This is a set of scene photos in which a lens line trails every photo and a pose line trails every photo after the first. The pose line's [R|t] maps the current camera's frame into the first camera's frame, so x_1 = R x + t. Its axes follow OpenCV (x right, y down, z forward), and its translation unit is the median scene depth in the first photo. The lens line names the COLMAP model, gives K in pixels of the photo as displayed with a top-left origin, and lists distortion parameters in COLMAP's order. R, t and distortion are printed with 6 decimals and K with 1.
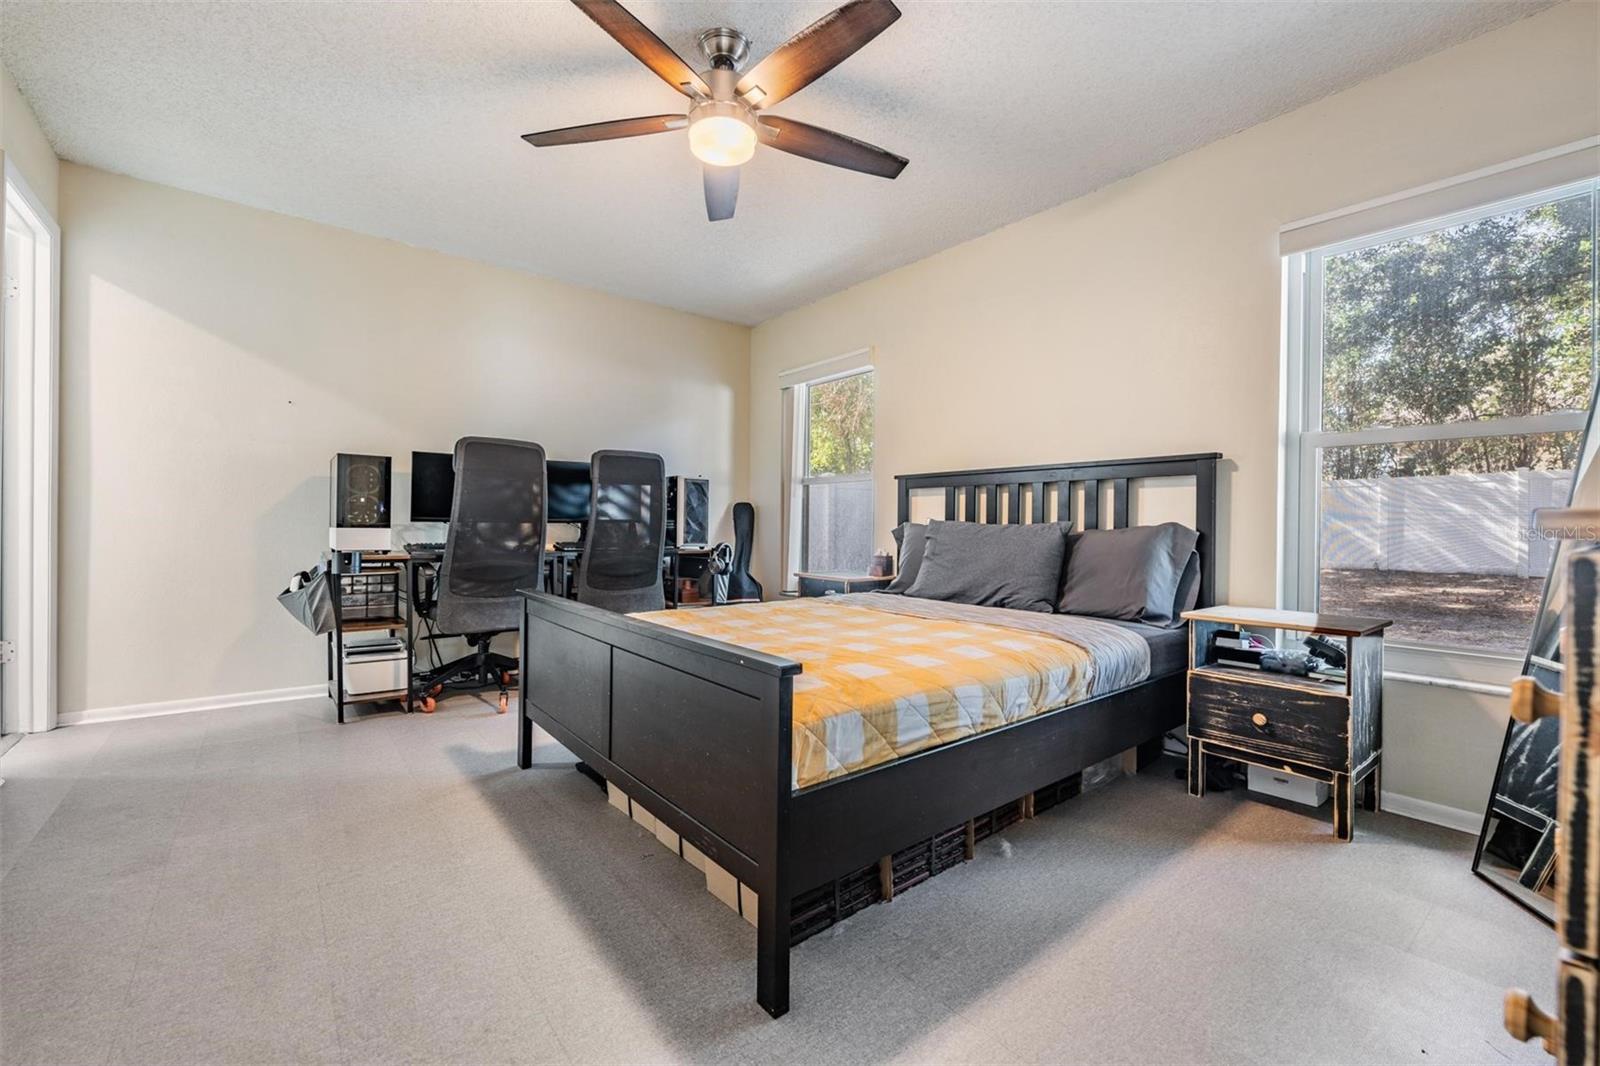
lens RADIAL K [[643.3, 0, 800.0], [0, 643.3, 533.0], [0, 0, 1]] dist [0.029252, 0.000024]
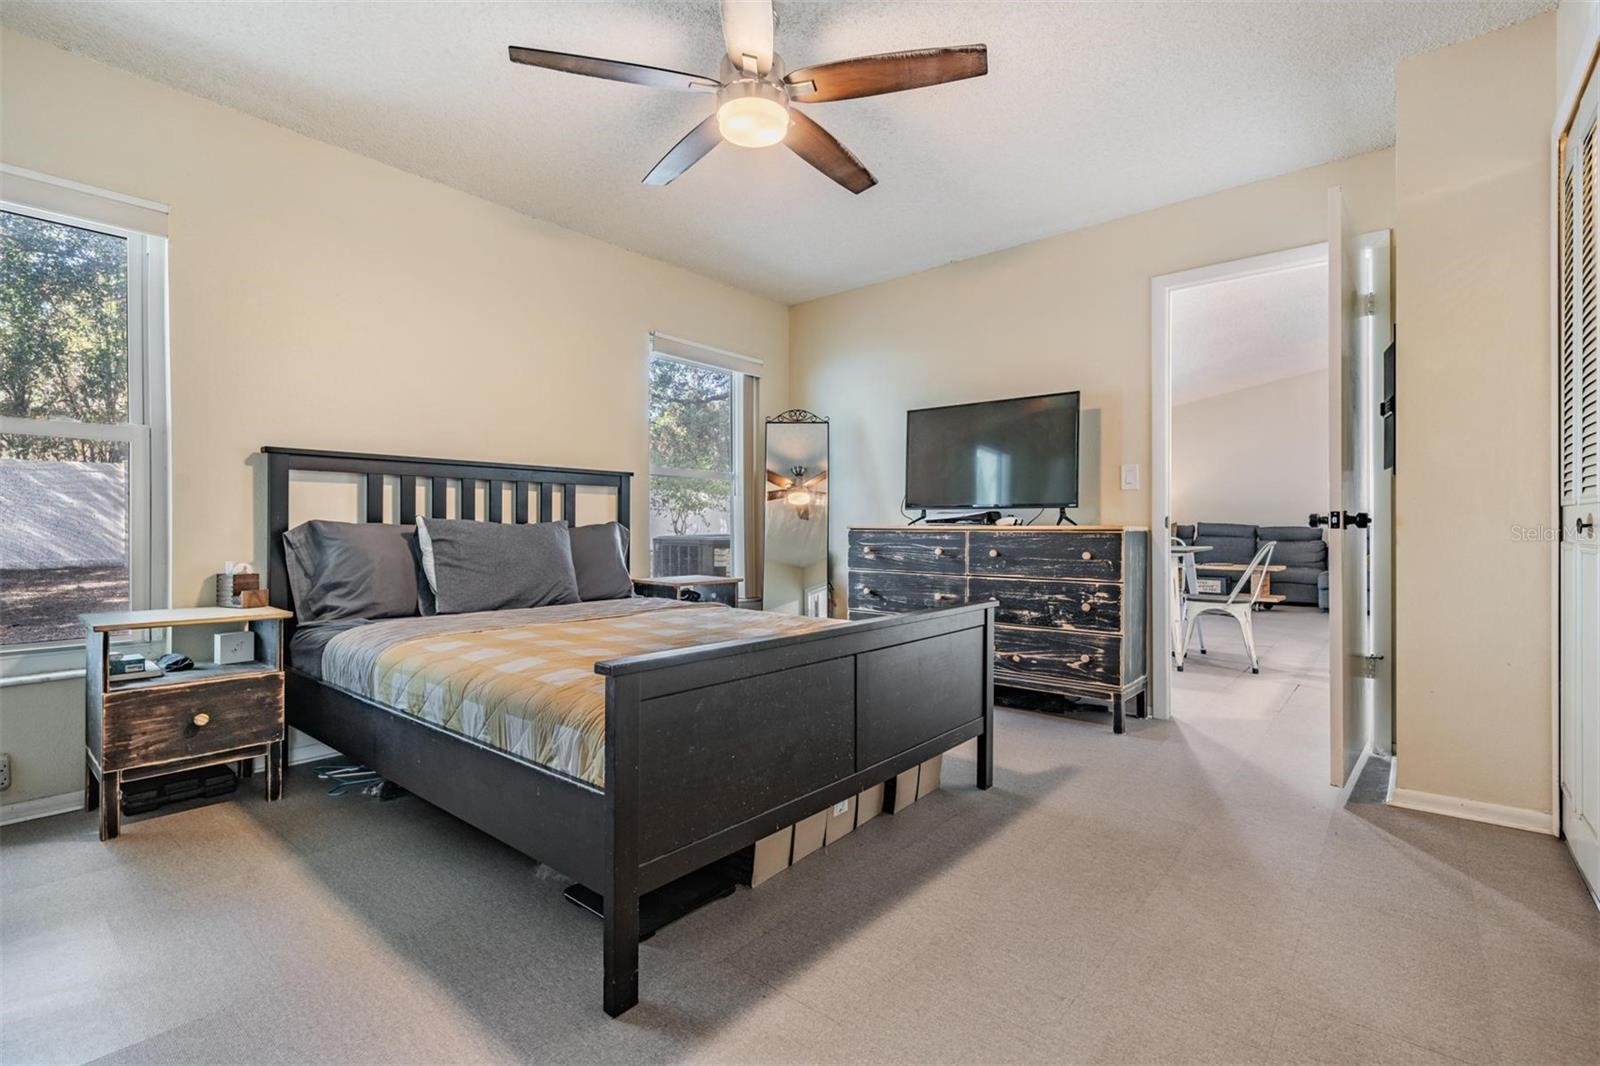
lens RADIAL K [[706.3, 0, 797.7], [0, 706.3, 516.2], [0, 0, 1]] dist [0.000875, -0.000082]
pose [[-0.178491, 0.002401, 0.983939, -0.686107], [0.007077, 0.999974, -0.001156, -0.016536], [-0.983916, 0.006757, -0.178503, 0.664735]]
